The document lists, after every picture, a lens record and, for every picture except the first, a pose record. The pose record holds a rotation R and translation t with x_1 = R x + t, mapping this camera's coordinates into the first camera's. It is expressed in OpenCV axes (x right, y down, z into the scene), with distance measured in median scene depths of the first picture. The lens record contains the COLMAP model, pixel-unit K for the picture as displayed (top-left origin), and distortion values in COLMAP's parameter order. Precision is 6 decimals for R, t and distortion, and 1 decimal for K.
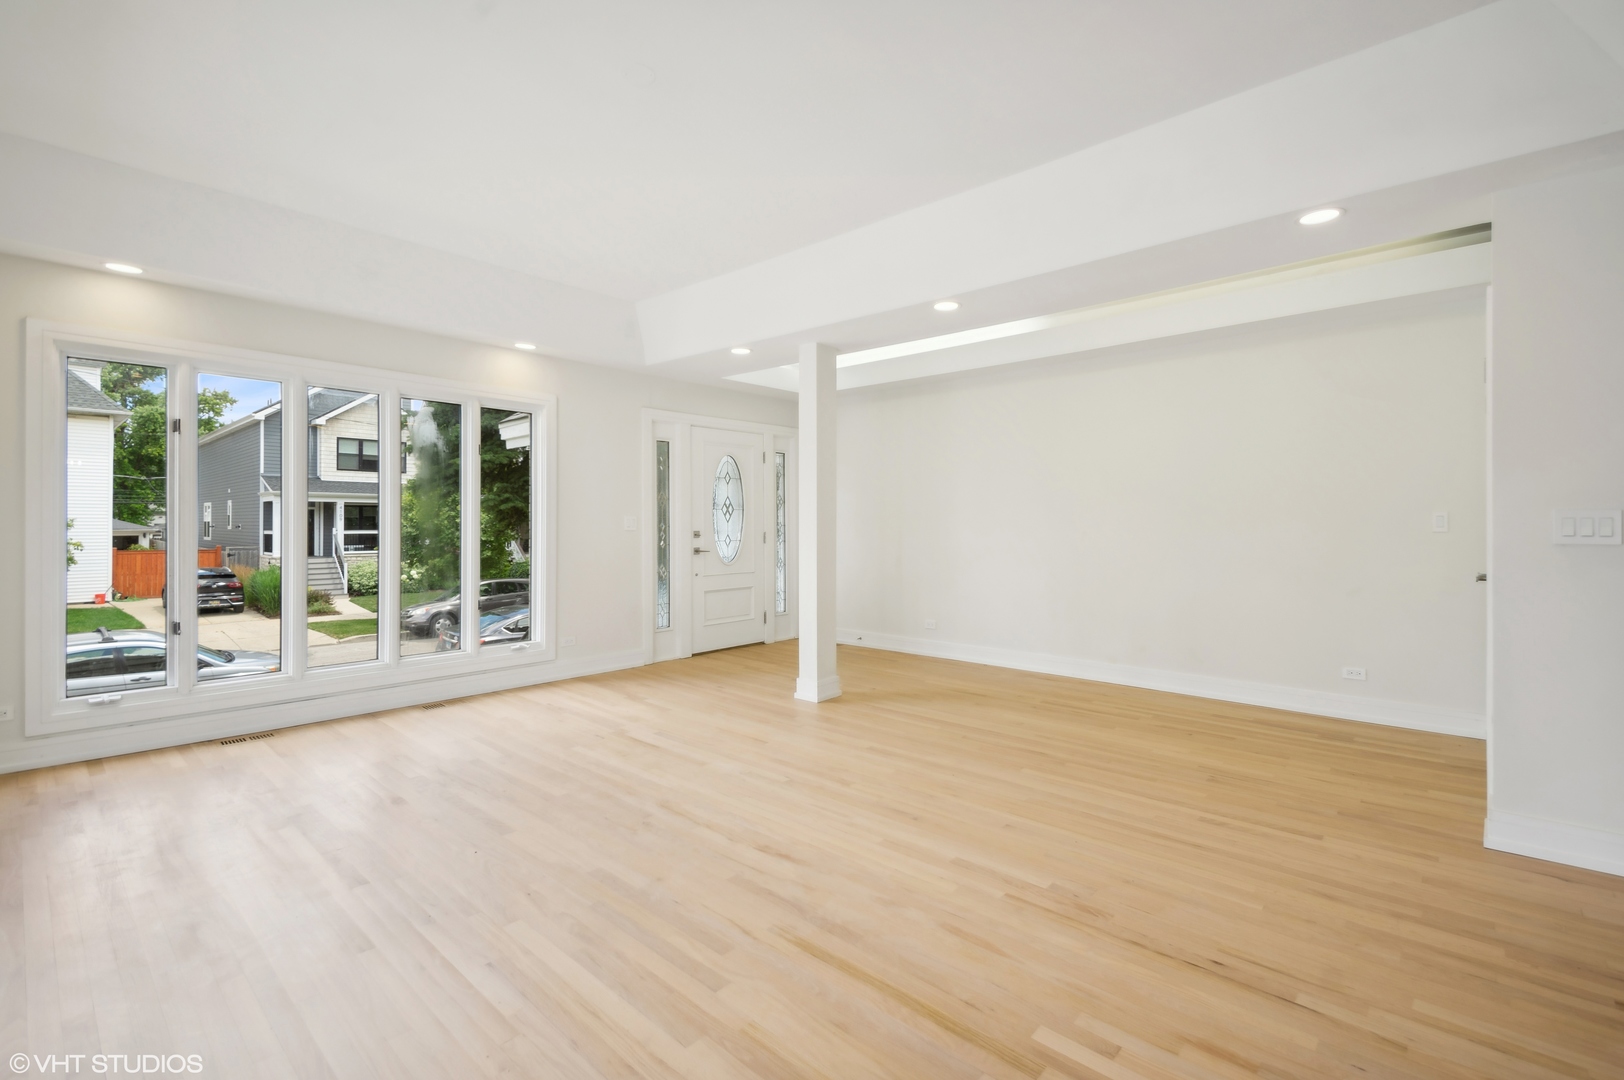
lens RADIAL K [[712.9, 0, 811.1], [0, 712.9, 534.3], [0, 0, 1]] dist [0.031760, 0.000110]
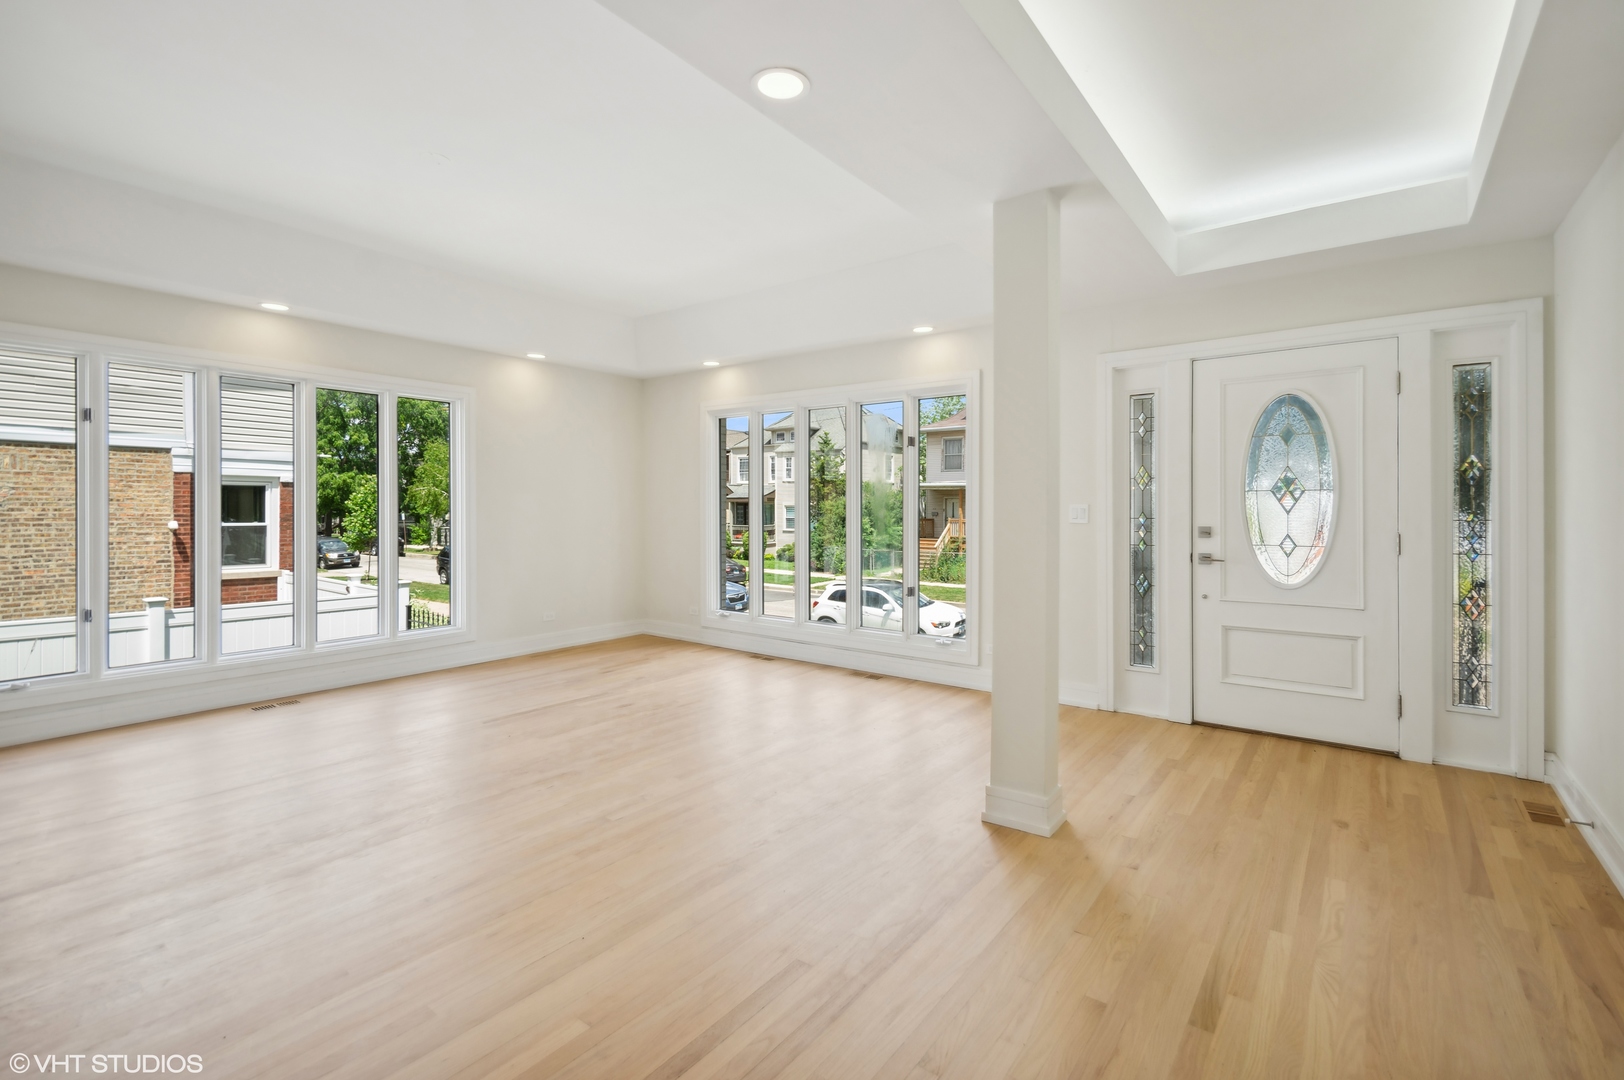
lens RADIAL K [[728.7, 0, 823.2], [0, 728.7, 527.2], [0, 0, 1]] dist [0.004054, -0.000014]
pose [[0.088560, 0.026216, -0.995726, 0.457796], [-0.013001, 0.999599, 0.025162, -0.016561], [0.995986, 0.010717, 0.088865, 0.634353]]
